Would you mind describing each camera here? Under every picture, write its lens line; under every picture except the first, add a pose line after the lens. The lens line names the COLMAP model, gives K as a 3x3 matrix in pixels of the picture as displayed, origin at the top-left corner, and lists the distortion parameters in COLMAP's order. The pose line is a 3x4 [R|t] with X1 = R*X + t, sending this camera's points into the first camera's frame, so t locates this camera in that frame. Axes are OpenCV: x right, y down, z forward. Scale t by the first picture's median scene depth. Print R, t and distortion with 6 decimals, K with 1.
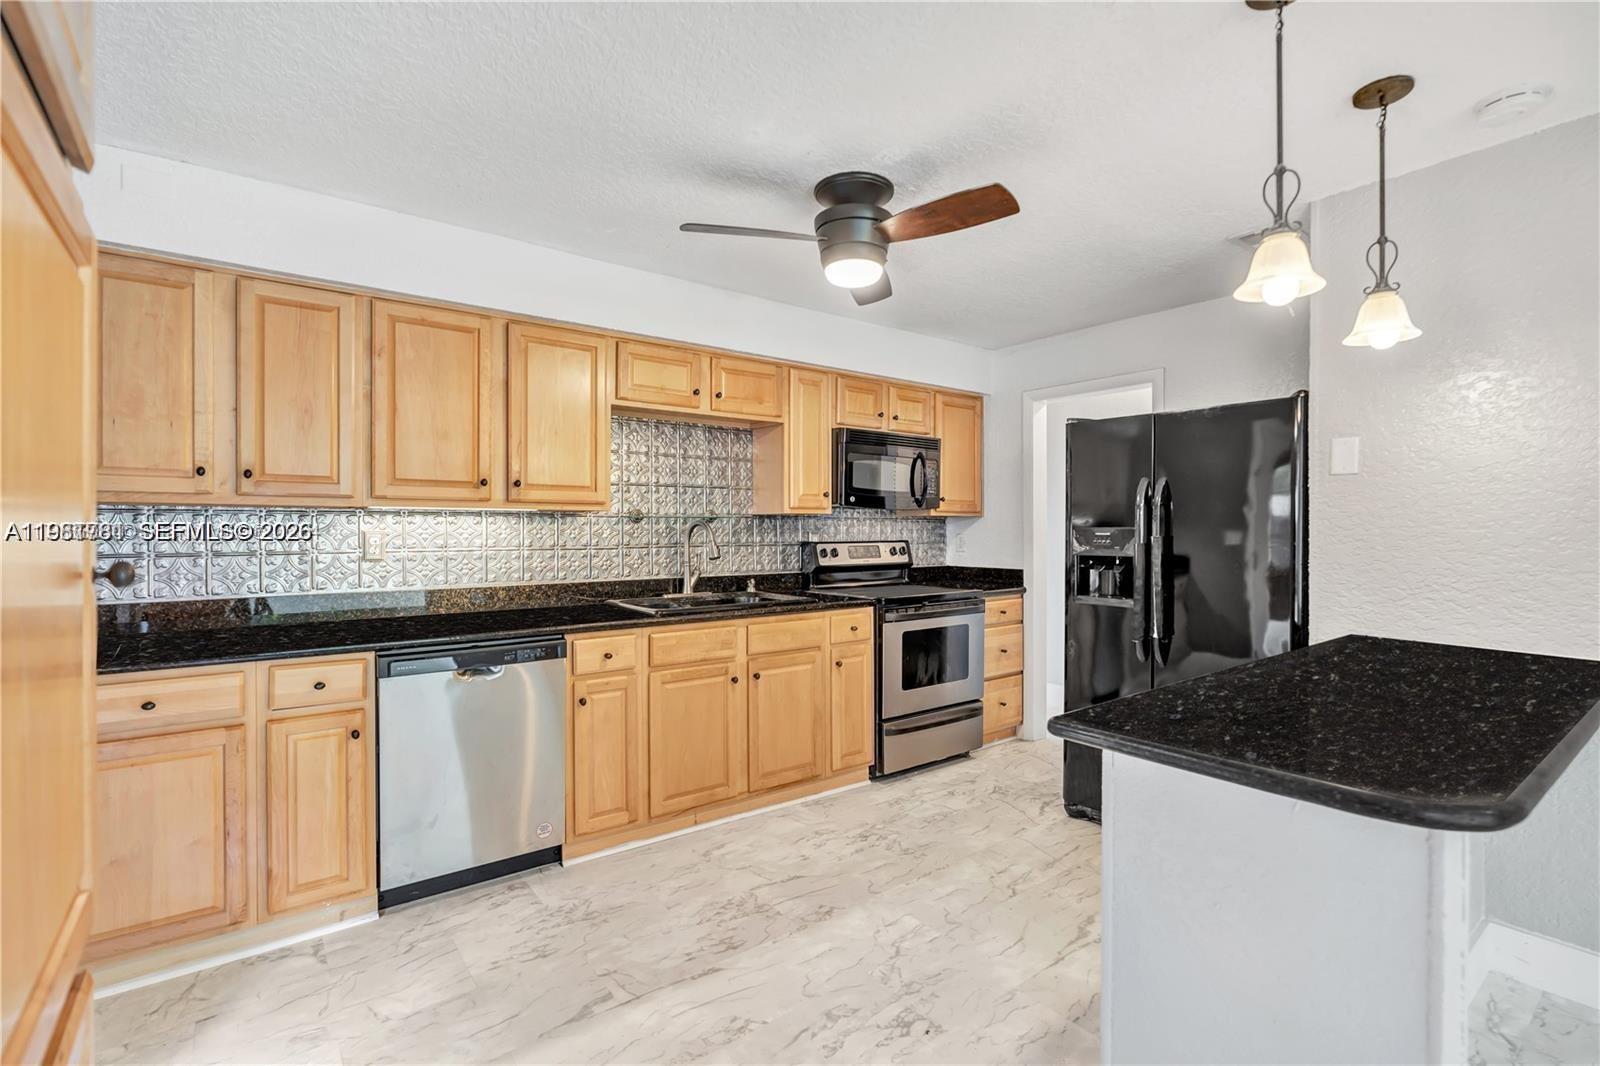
lens RADIAL K [[725.4, 0, 796.4], [0, 725.4, 533.0], [0, 0, 1]] dist [-0.008305, 0.000504]
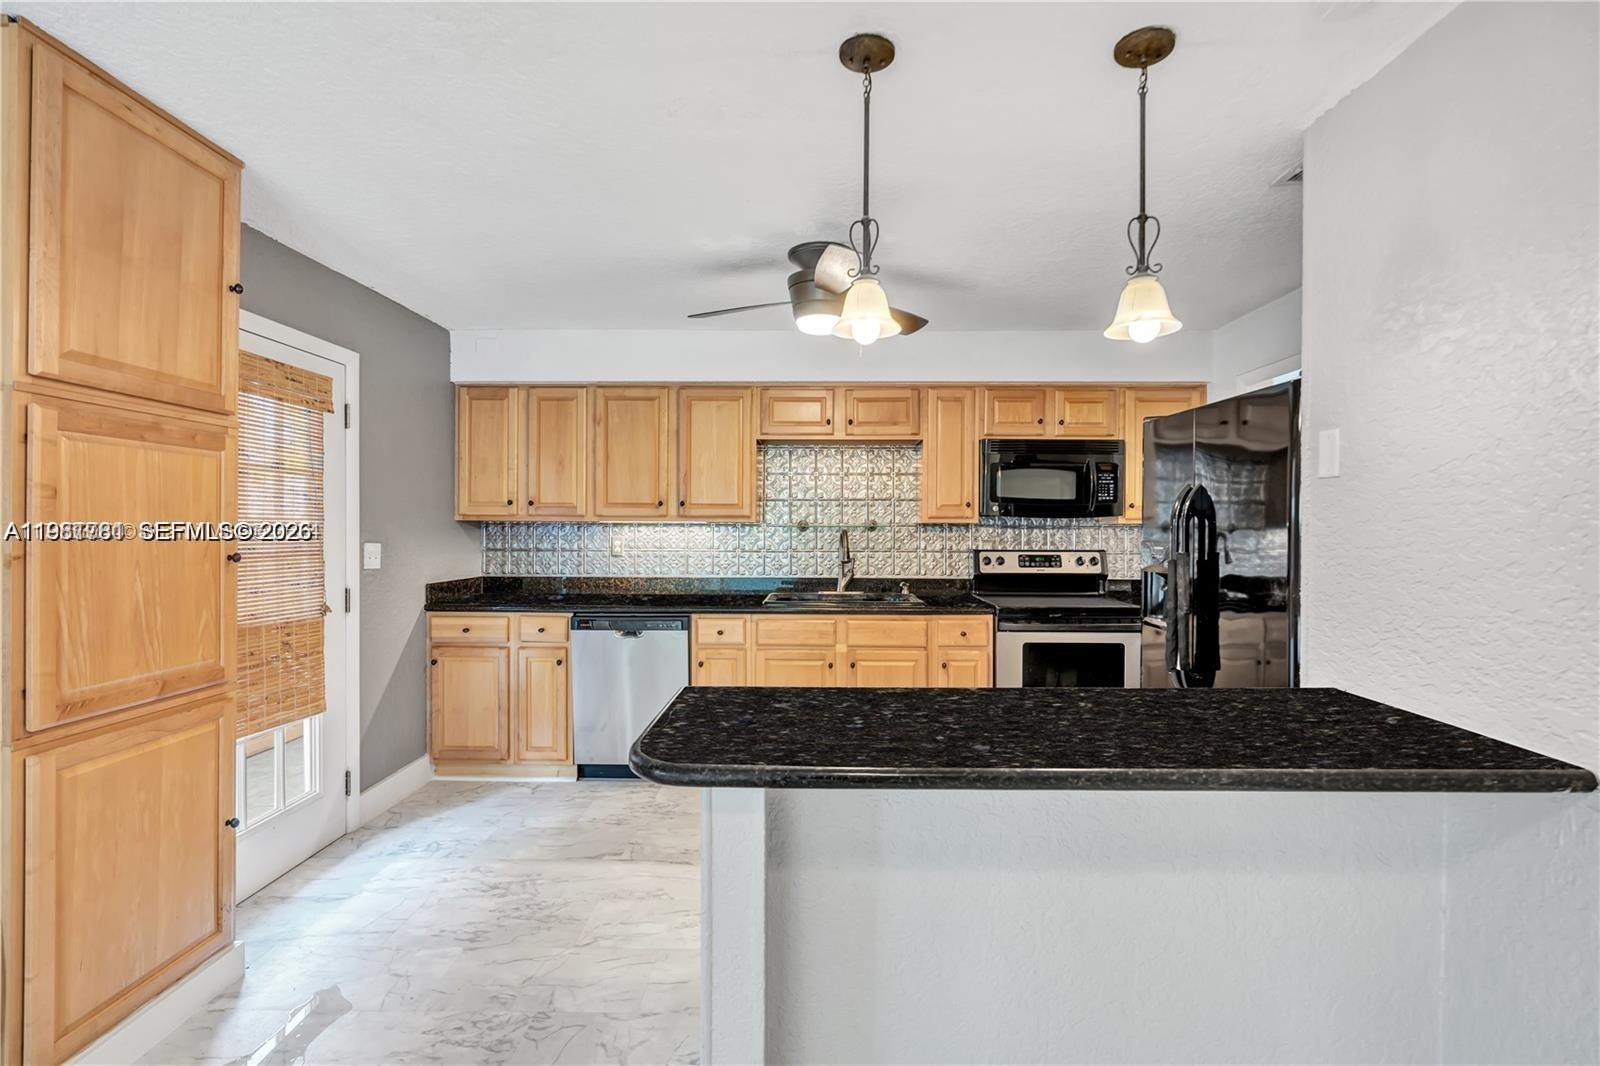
lens RADIAL K [[725.4, 0, 792.0], [0, 725.4, 531.4], [0, 0, 1]] dist [-0.008305, 0.000504]
pose [[0.783399, 0.005659, -0.621494, 0.627504], [-0.007404, 0.999973, -0.000228, -0.015564], [0.621475, 0.004780, 0.783419, 0.035427]]
